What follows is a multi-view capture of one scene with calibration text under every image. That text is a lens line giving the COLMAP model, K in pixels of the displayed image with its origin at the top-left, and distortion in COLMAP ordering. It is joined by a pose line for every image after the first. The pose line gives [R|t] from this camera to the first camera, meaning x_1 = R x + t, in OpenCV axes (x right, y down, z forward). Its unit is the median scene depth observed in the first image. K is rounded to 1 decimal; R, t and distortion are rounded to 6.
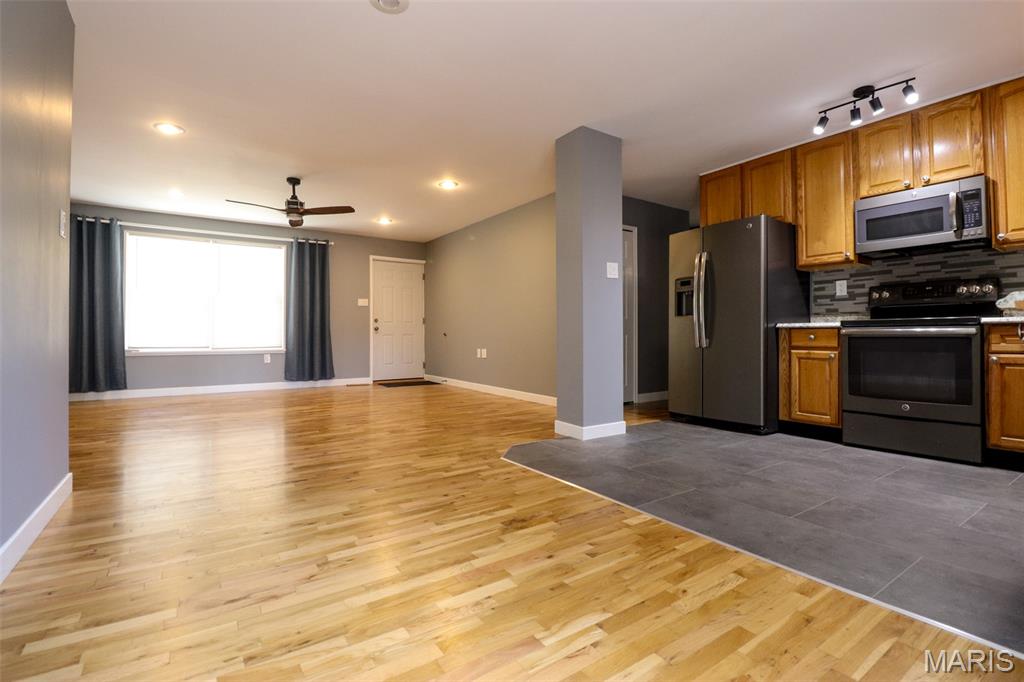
lens RADIAL K [[475.6, 0, 516.9], [0, 475.6, 331.7], [0, 0, 1]] dist [-0.000175, -0.012988]
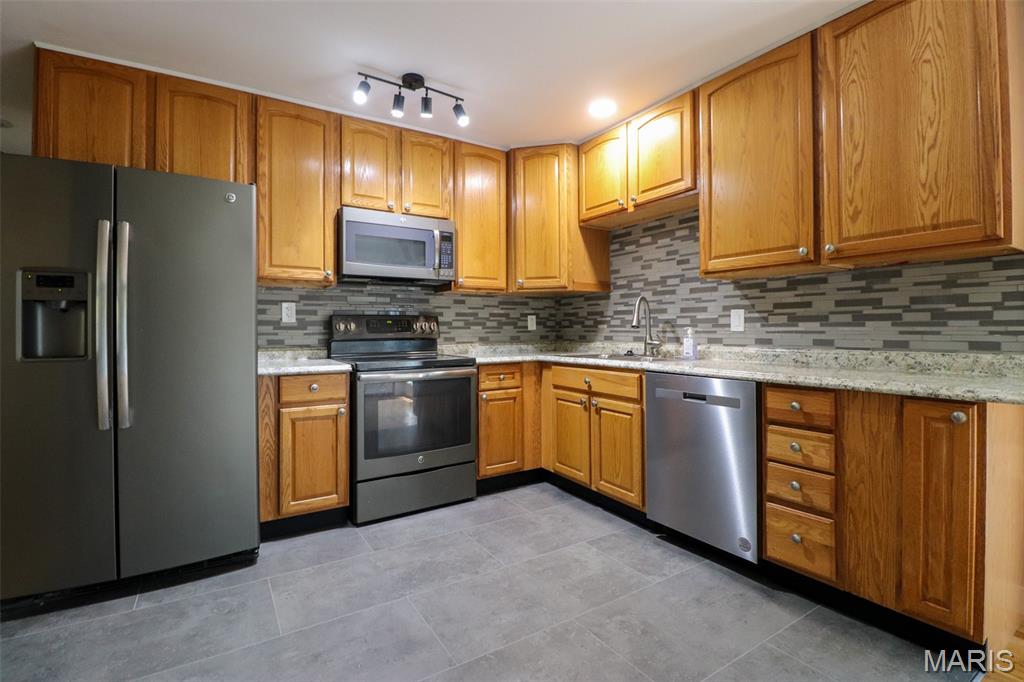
lens RADIAL K [[475.6, 0, 516.9], [0, 475.6, 331.7], [0, 0, 1]] dist [-0.000175, -0.012988]
pose [[0.042274, 0.002158, 0.999104, -0.058643], [-0.004199, 0.999989, -0.001983, -0.071495], [-0.999097, -0.004111, 0.042283, 0.699952]]
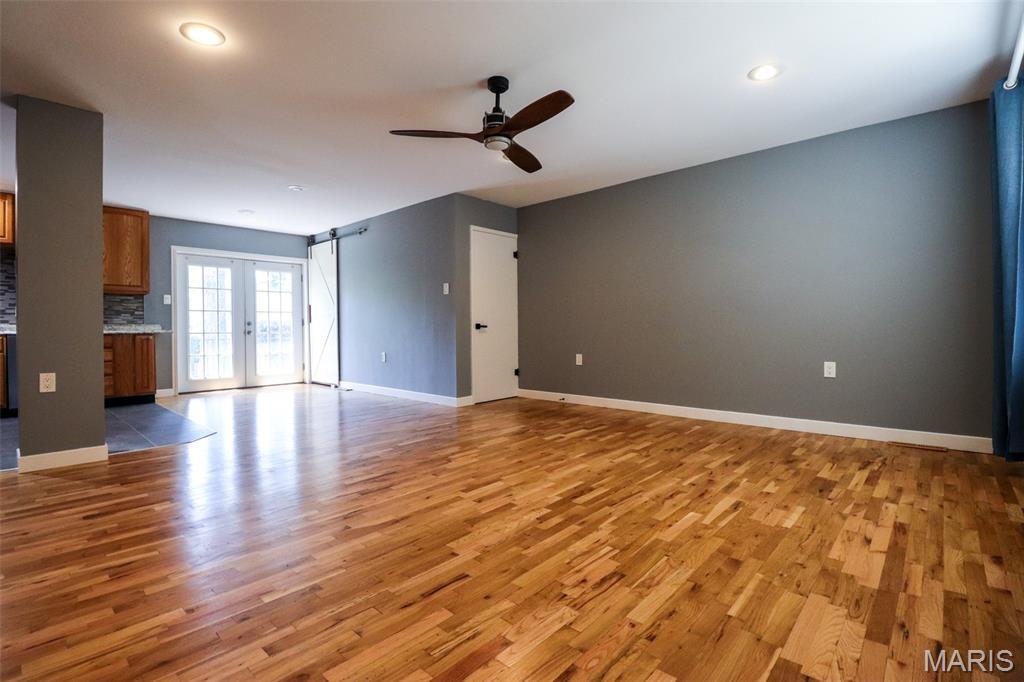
lens RADIAL K [[475.6, 0, 516.9], [0, 475.6, 331.7], [0, 0, 1]] dist [-0.000175, -0.012988]
pose [[-0.974584, 0.015518, -0.223483, -0.480974], [0.015794, 0.999875, 0.000552, -0.005203], [0.223464, -0.002992, -0.974708, 2.138979]]
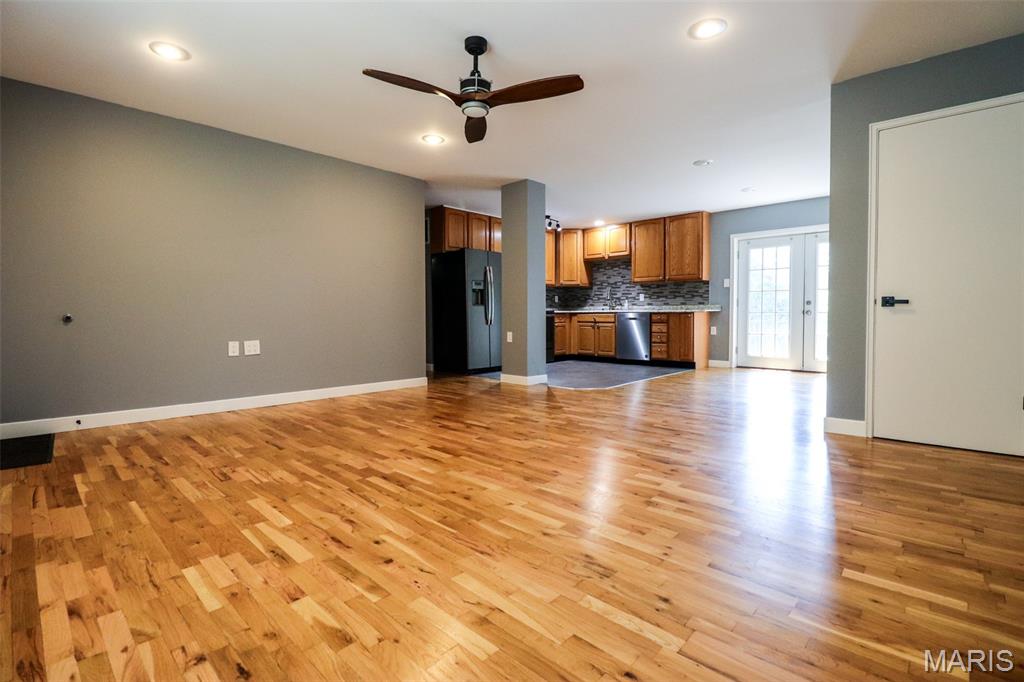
lens RADIAL K [[475.6, 0, 516.9], [0, 475.6, 331.7], [0, 0, 1]] dist [-0.000175, -0.012988]
pose [[-0.201118, -0.028896, 0.979141, -1.414997], [-0.003601, 0.999580, 0.028760, 0.008375], [-0.979560, 0.002258, -0.201137, 1.430838]]
